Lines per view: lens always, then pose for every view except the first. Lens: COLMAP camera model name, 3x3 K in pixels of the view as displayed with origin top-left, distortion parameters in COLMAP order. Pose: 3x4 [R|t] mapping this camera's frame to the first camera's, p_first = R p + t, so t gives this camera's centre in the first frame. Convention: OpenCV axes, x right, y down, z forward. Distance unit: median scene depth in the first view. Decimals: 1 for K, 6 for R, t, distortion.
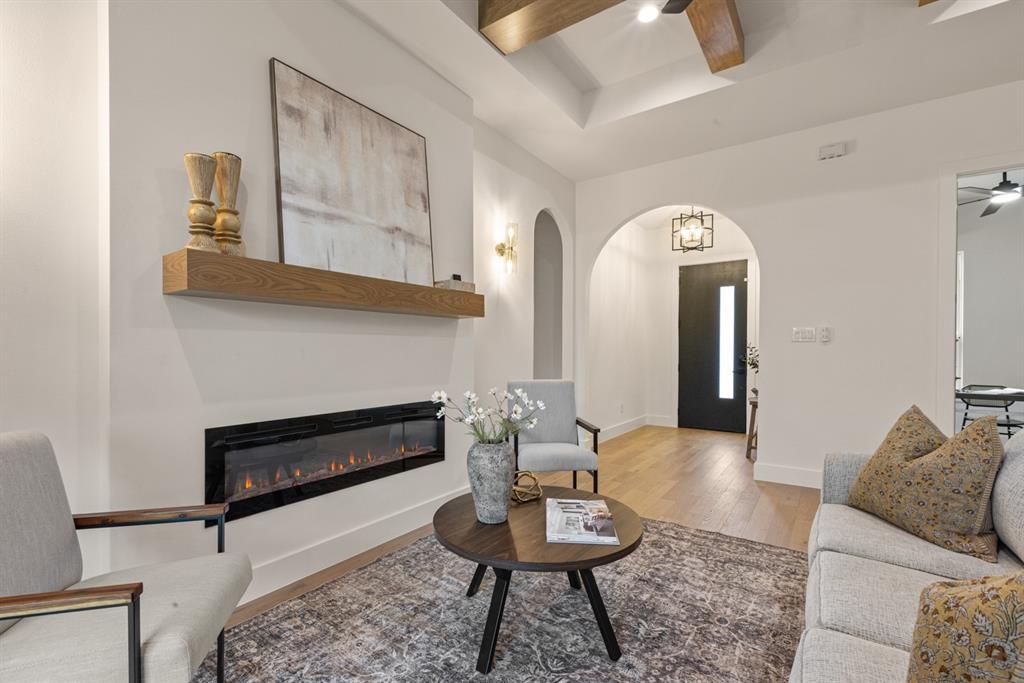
lens RADIAL K [[457.0, 0, 497.8], [0, 457.0, 349.4], [0, 0, 1]] dist [0.002459, -0.001313]
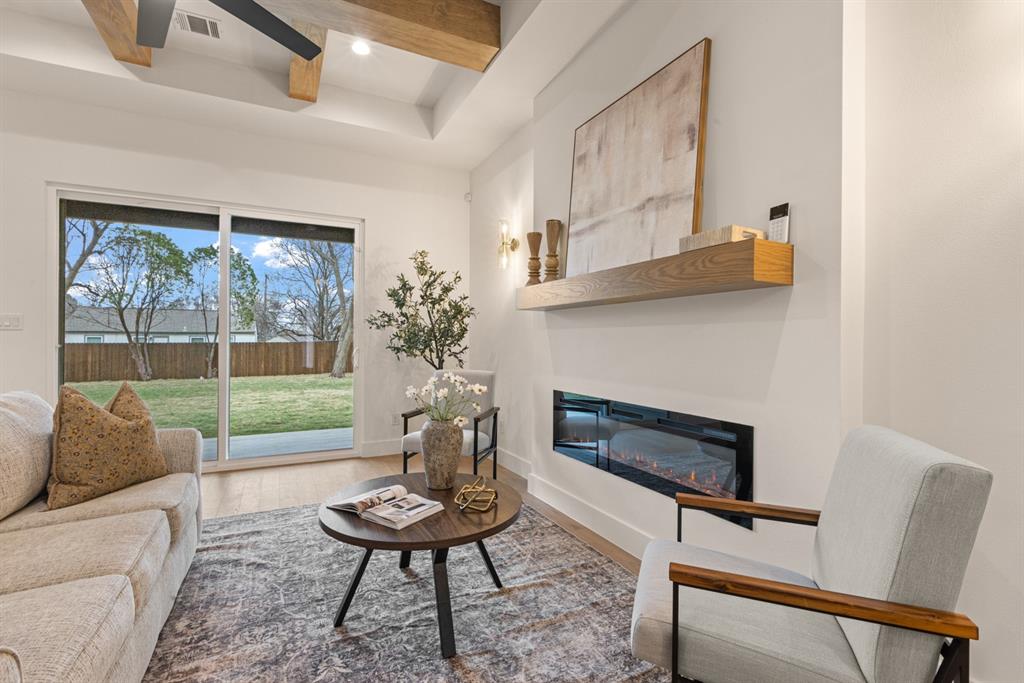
lens RADIAL K [[457.0, 0, 504.7], [0, 457.0, 337.9], [0, 0, 1]] dist [0.002459, -0.001313]
pose [[-0.464164, -0.011493, -0.885675, 0.706584], [-0.008128, 0.999929, -0.008716, 0.001301], [0.885712, 0.003153, -0.464224, 1.256588]]
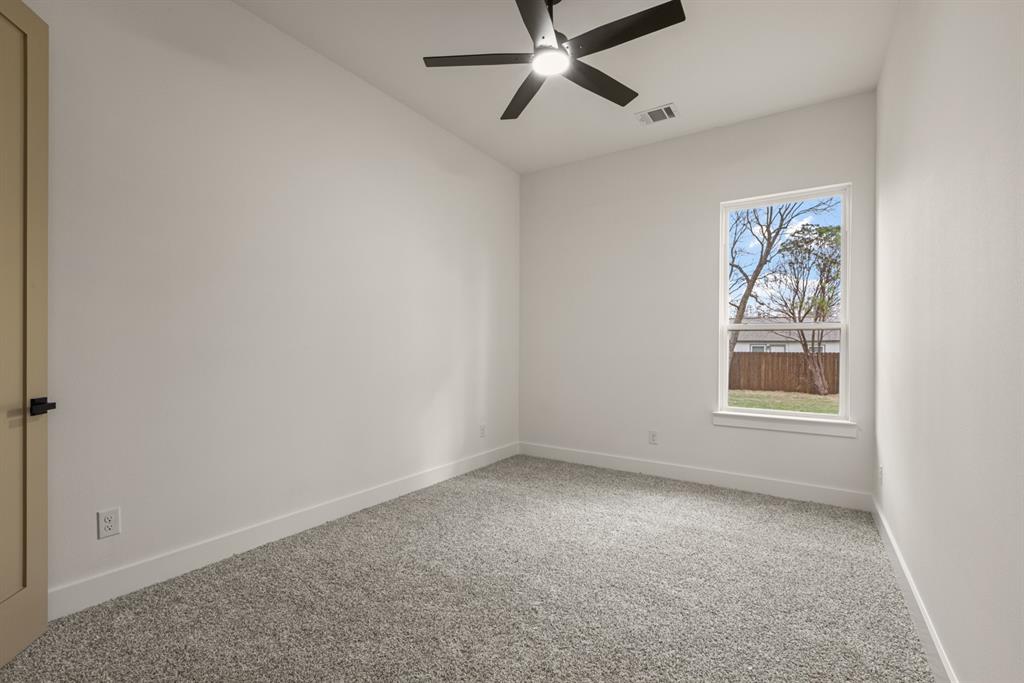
lens RADIAL K [[457.0, 0, 507.3], [0, 457.0, 344.9], [0, 0, 1]] dist [0.002459, -0.001313]
pose [[-0.999659, -0.006974, -0.025170, 0.993239], [-0.006881, 0.999969, -0.003803, 0.003690], [0.025196, -0.003629, -0.999676, 0.623850]]
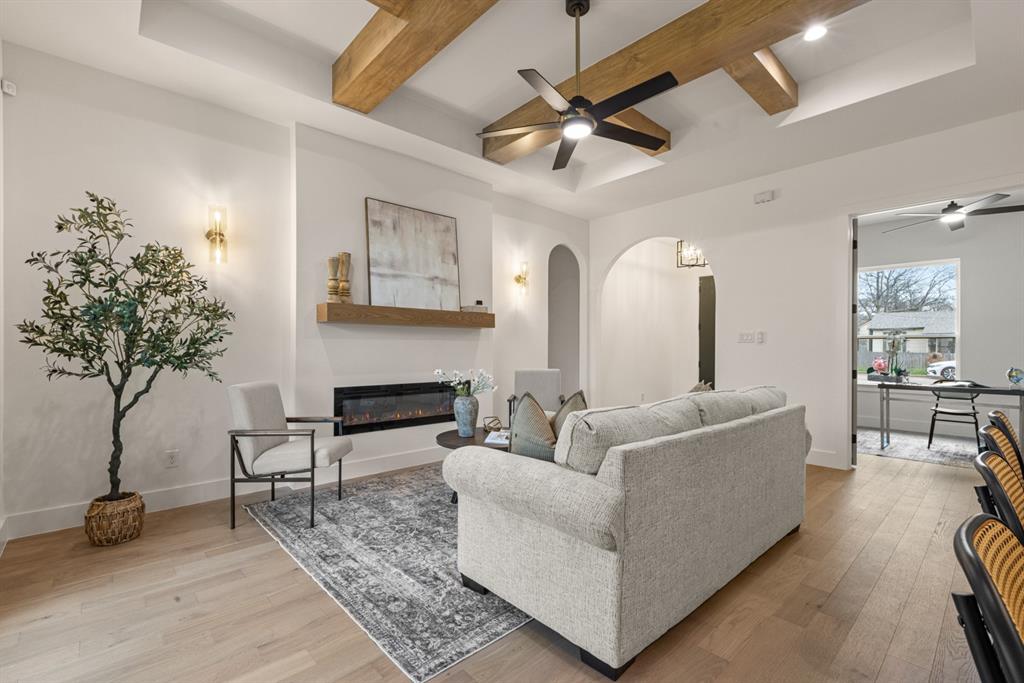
lens RADIAL K [[457.0, 0, 502.1], [0, 457.0, 341.4], [0, 0, 1]] dist [0.002459, -0.001313]
pose [[0.978039, -0.003642, -0.208388, 0.403852], [0.000658, 0.999896, -0.014388, -0.002526], [0.208419, 0.013935, 0.977940, -0.654369]]
